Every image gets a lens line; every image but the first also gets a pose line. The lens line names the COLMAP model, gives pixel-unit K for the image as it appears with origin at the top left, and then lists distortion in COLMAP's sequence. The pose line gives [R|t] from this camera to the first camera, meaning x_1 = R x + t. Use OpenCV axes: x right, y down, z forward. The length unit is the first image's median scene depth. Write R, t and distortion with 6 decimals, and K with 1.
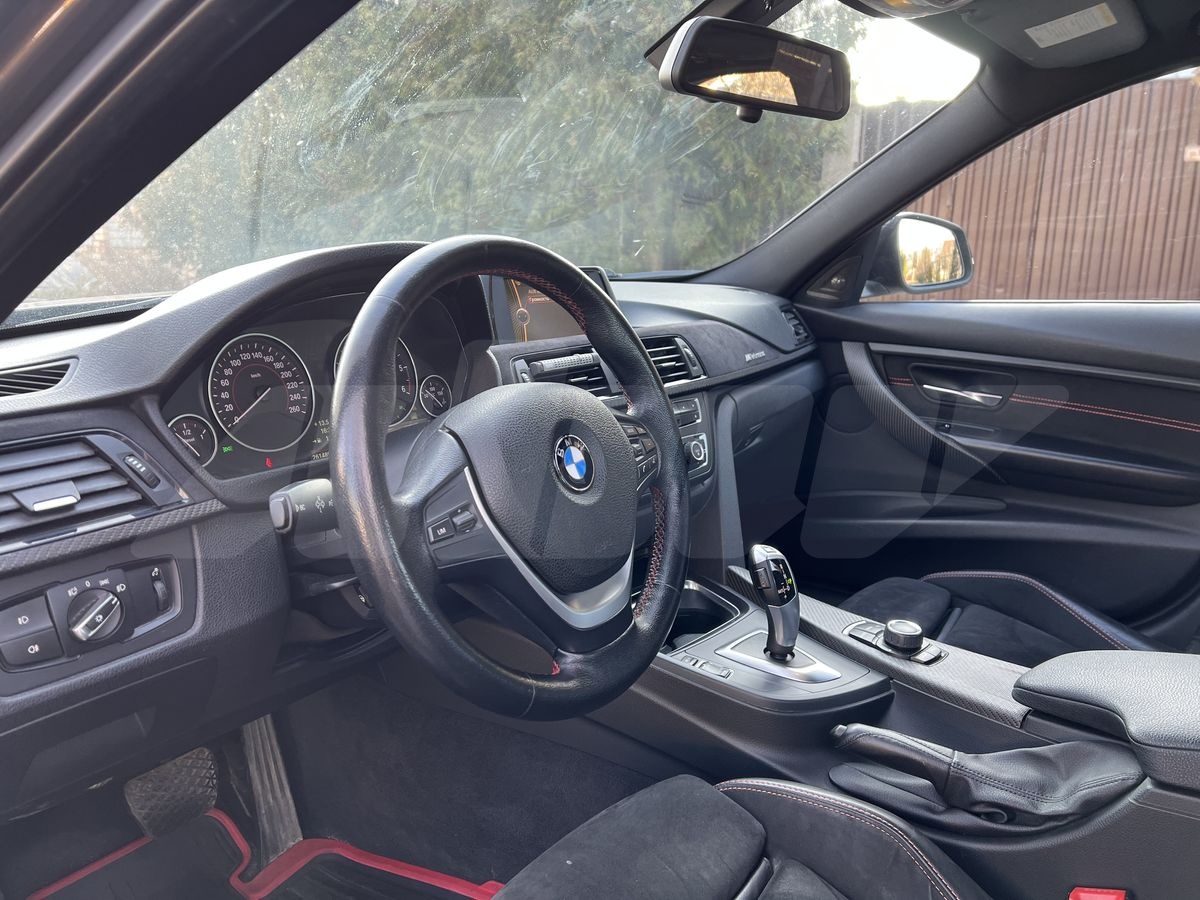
lens RADIAL K [[899.1, 0, 605.1], [0, 899.1, 448.4], [0, 0, 1]] dist [0.070605, -0.076841]
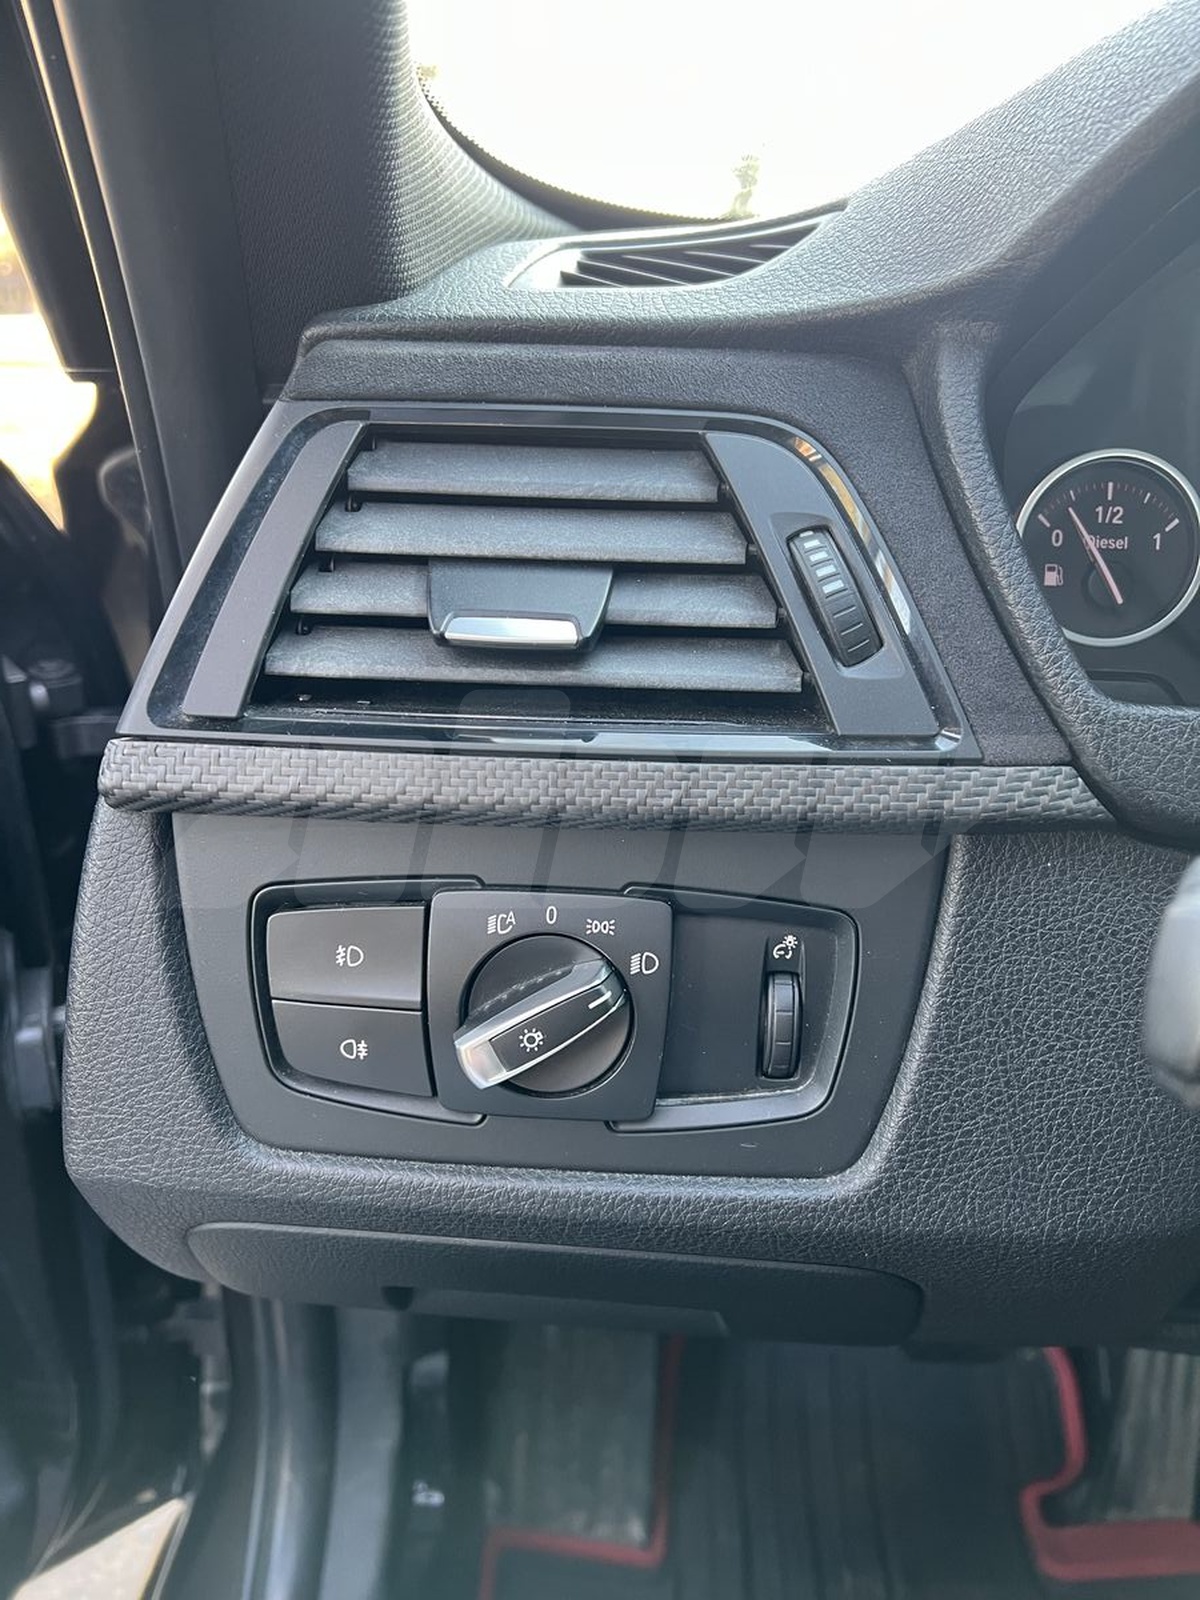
lens RADIAL K [[1198.8, 0, 600.0], [0, 1198.8, 800.0], [0, 0, 1]] dist [0.070605, -0.076841]
pose [[0.533561, 0.322561, -0.781836, -0.244705], [-0.216745, 0.945694, 0.242248, 0.010962], [0.817517, 0.040205, 0.574499, 0.743908]]
